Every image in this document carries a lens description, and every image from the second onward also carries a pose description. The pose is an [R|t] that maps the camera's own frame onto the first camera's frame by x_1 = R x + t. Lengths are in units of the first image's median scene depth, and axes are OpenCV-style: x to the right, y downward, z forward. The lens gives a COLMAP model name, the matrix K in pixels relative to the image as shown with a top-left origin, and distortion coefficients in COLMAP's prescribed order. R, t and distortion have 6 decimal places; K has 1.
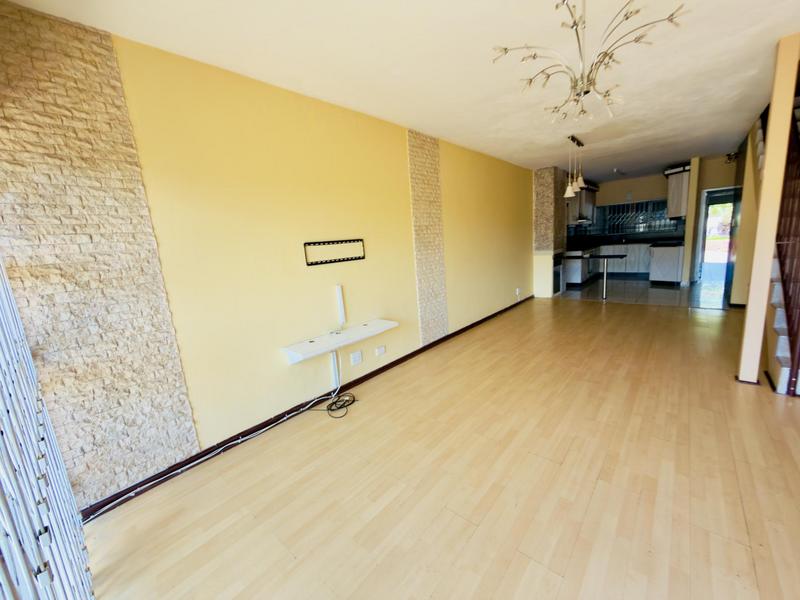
lens RADIAL K [[318.9, 0, 400.0], [0, 318.9, 300.0], [0, 0, 1]] dist [-0.003939, -0.000484]
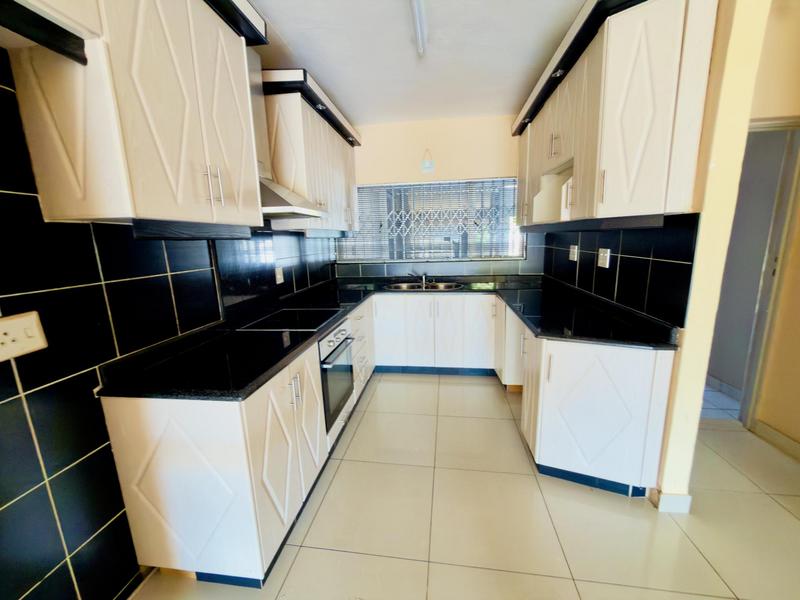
lens RADIAL K [[318.9, 0, 400.0], [0, 318.9, 300.0], [0, 0, 1]] dist [-0.003939, -0.000484]
pose [[0.820921, -0.061454, 0.567725, 0.634837], [0.075001, 0.997183, -0.000509, -0.228291], [-0.566095, 0.042997, 0.823218, 0.973010]]
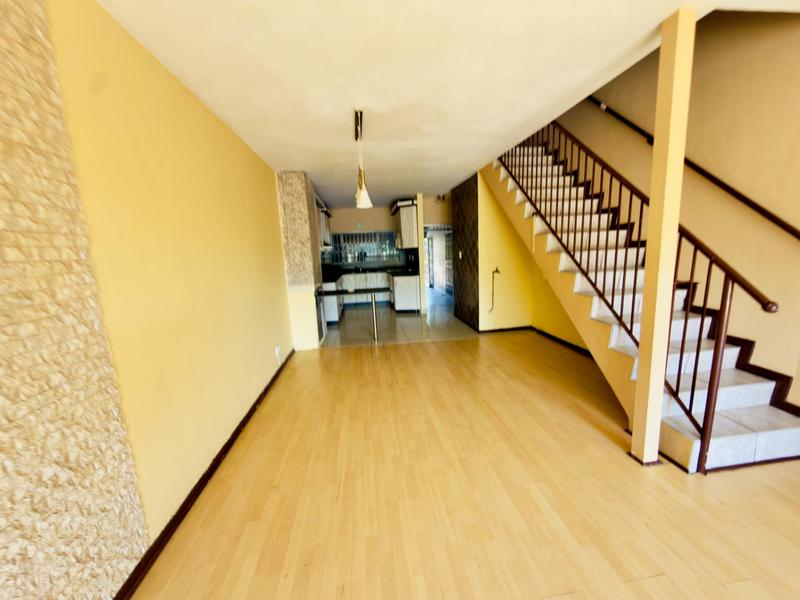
lens RADIAL K [[318.9, 0, 400.0], [0, 318.9, 300.0], [0, 0, 1]] dist [-0.003939, -0.000484]
pose [[0.666316, -0.073635, 0.742025, 0.065020], [0.132523, 0.990965, -0.020663, -0.079929], [-0.733799, 0.112104, 0.670053, 0.366814]]
